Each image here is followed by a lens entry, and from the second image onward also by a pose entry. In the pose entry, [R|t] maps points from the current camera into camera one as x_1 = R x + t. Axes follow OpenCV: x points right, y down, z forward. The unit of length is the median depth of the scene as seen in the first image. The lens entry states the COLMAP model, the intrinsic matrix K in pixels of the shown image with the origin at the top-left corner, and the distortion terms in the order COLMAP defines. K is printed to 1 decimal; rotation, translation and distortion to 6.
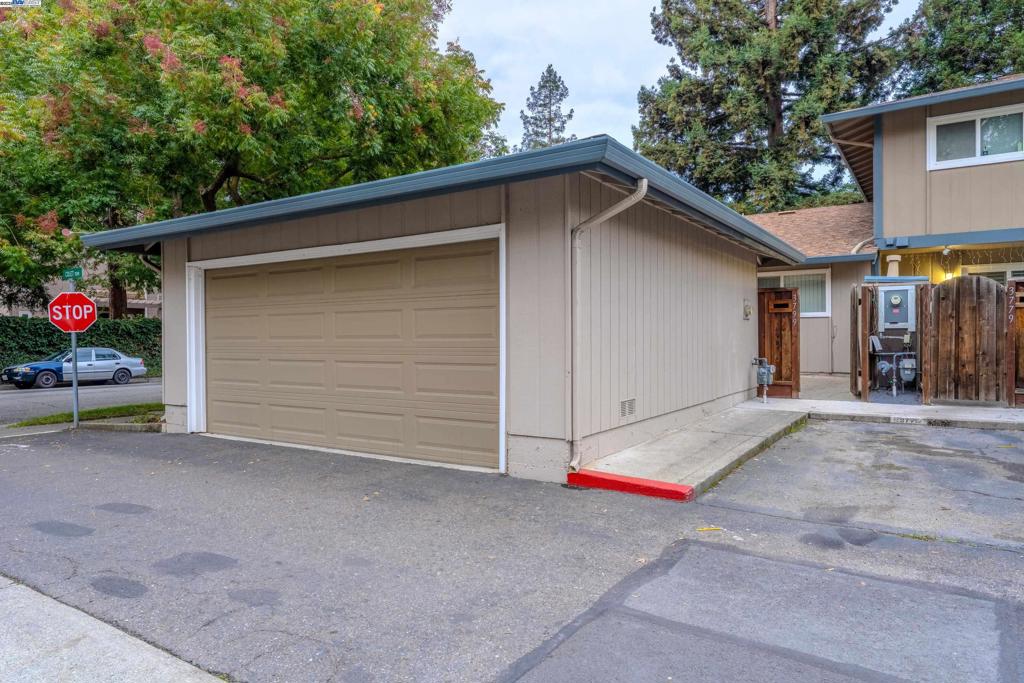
lens RADIAL K [[649.0, 0, 512.0], [0, 649.0, 341.5], [0, 0, 1]] dist [0.001114, -0.000065]
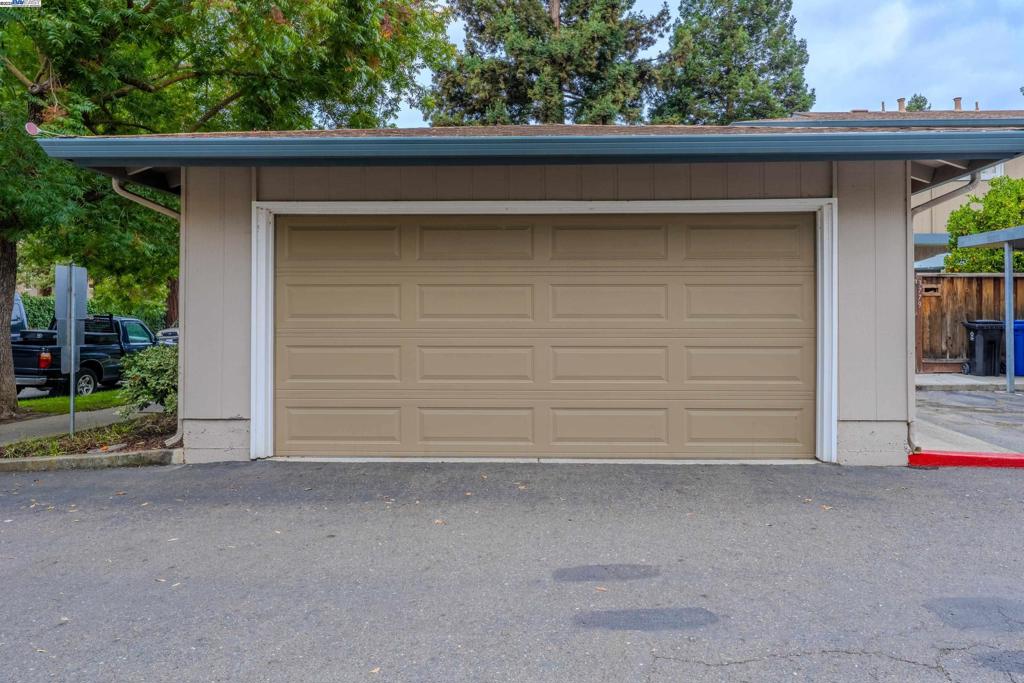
lens RADIAL K [[675.8, 0, 512.2], [0, 675.8, 305.7], [0, 0, 1]] dist [0.001120, -0.000663]
pose [[0.853246, 0.013948, 0.521323, -0.630499], [-0.002760, 0.999749, -0.022231, -0.000781], [-0.521502, 0.017530, 0.853070, 0.274595]]
